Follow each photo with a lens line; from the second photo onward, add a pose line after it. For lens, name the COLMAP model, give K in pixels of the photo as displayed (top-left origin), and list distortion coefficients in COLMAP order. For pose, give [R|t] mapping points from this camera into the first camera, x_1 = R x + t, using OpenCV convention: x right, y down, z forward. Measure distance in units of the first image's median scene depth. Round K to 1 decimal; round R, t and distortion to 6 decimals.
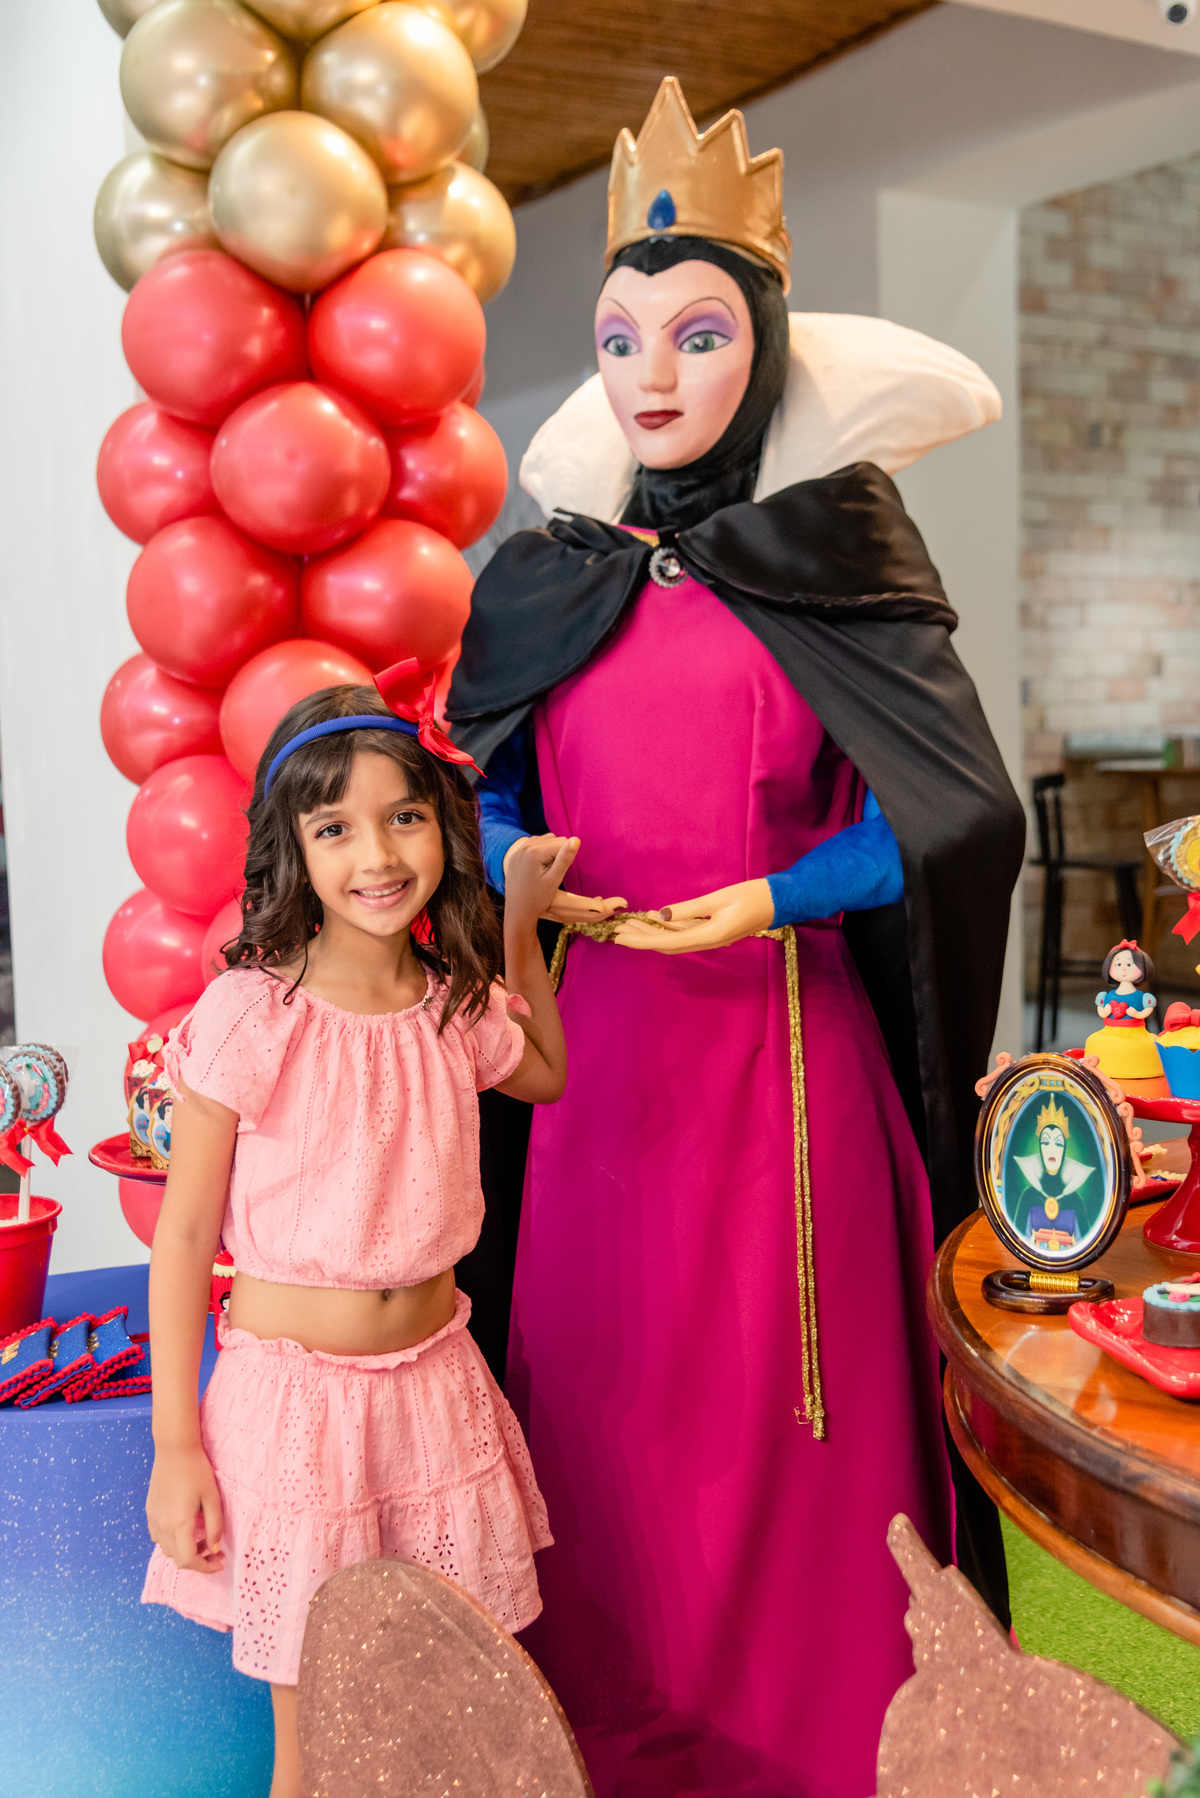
lens RADIAL K [[2113.1, 0, 610.2], [0, 2113.1, 896.3], [0, 0, 1]] dist [-0.007642, 0.000000]
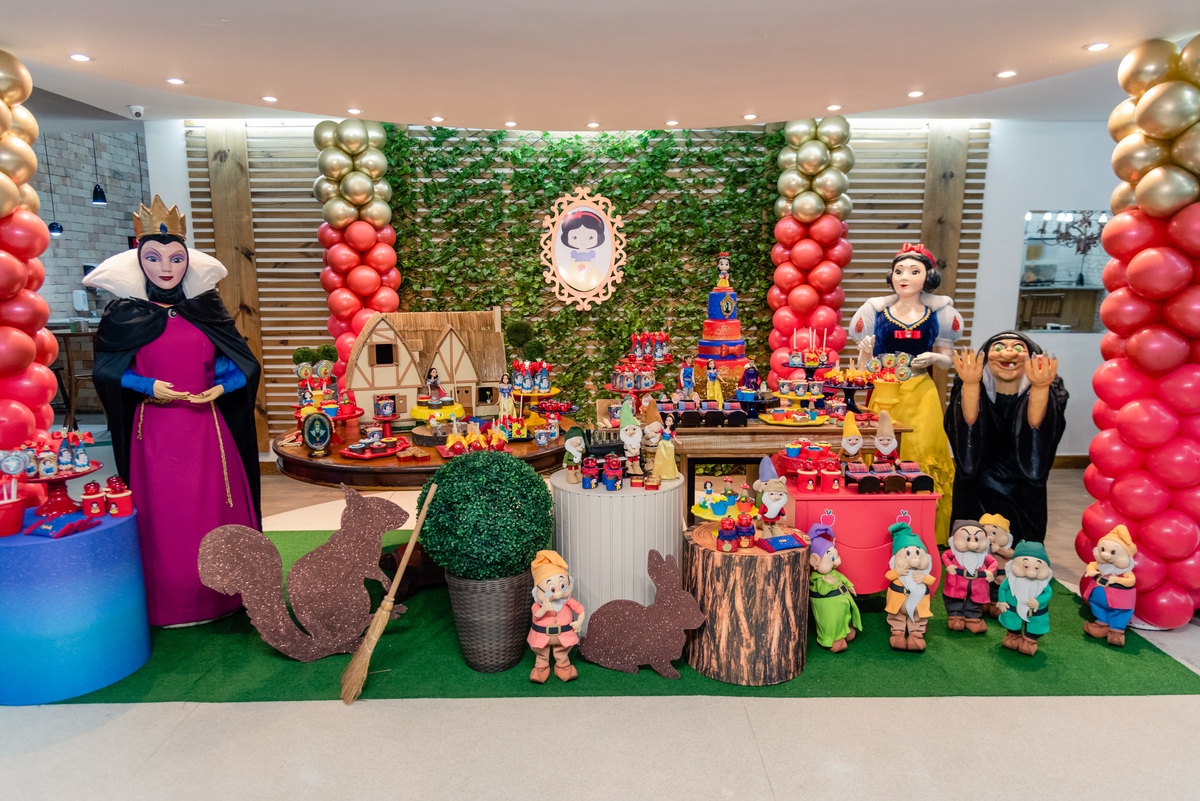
lens RADIAL K [[824.1, 0, 596.1], [0, 824.1, 404.8], [0, 0, 1]] dist [0.040416, -0.002737]
pose [[0.550263, -0.113812, 0.827199, -1.171451], [0.066123, 0.993495, 0.092707, -0.094627], [-0.832369, 0.003684, 0.554209, -0.808099]]
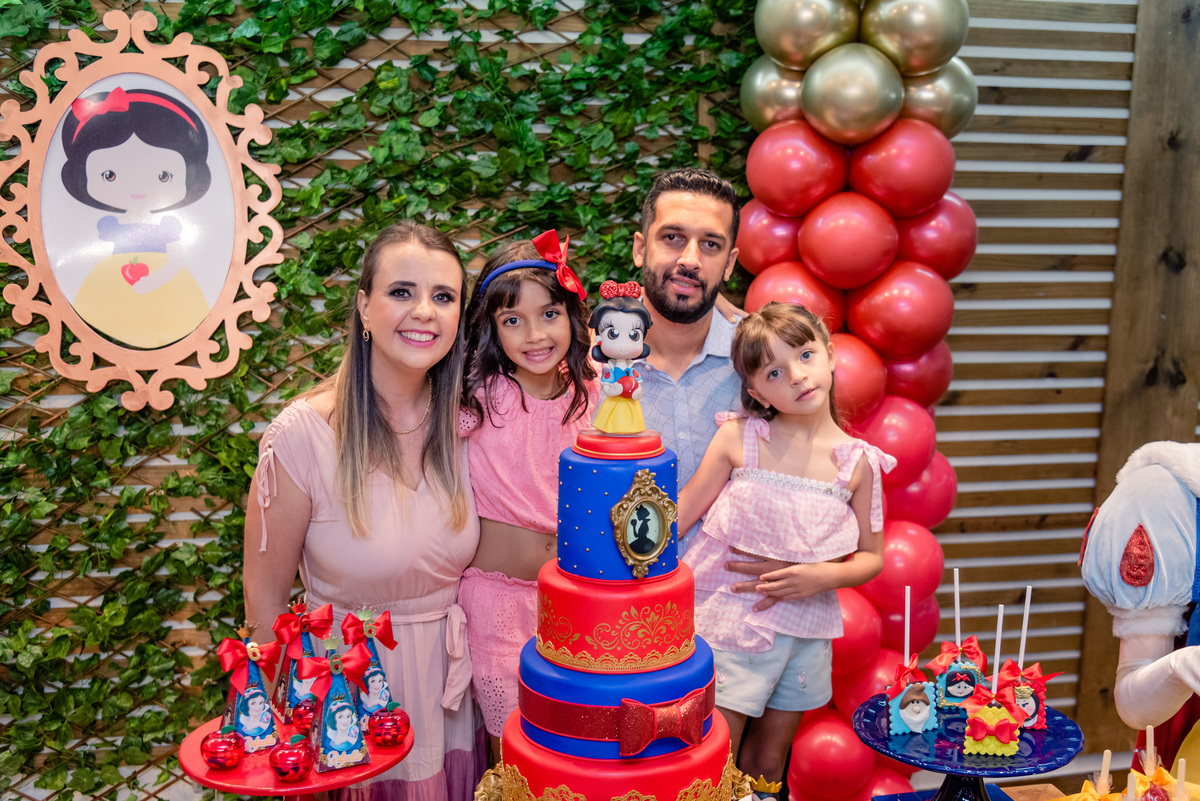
lens RADIAL K [[1291.6, 0, 605.0], [0, 1291.6, 408.7], [0, 0, 1]] dist [0.006709, 0.000000]
pose [[0.382886, -0.131913, 0.914329, 0.465198], [0.070334, 0.991042, 0.113527, -0.330664], [-0.921114, 0.020841, 0.388734, -0.017221]]
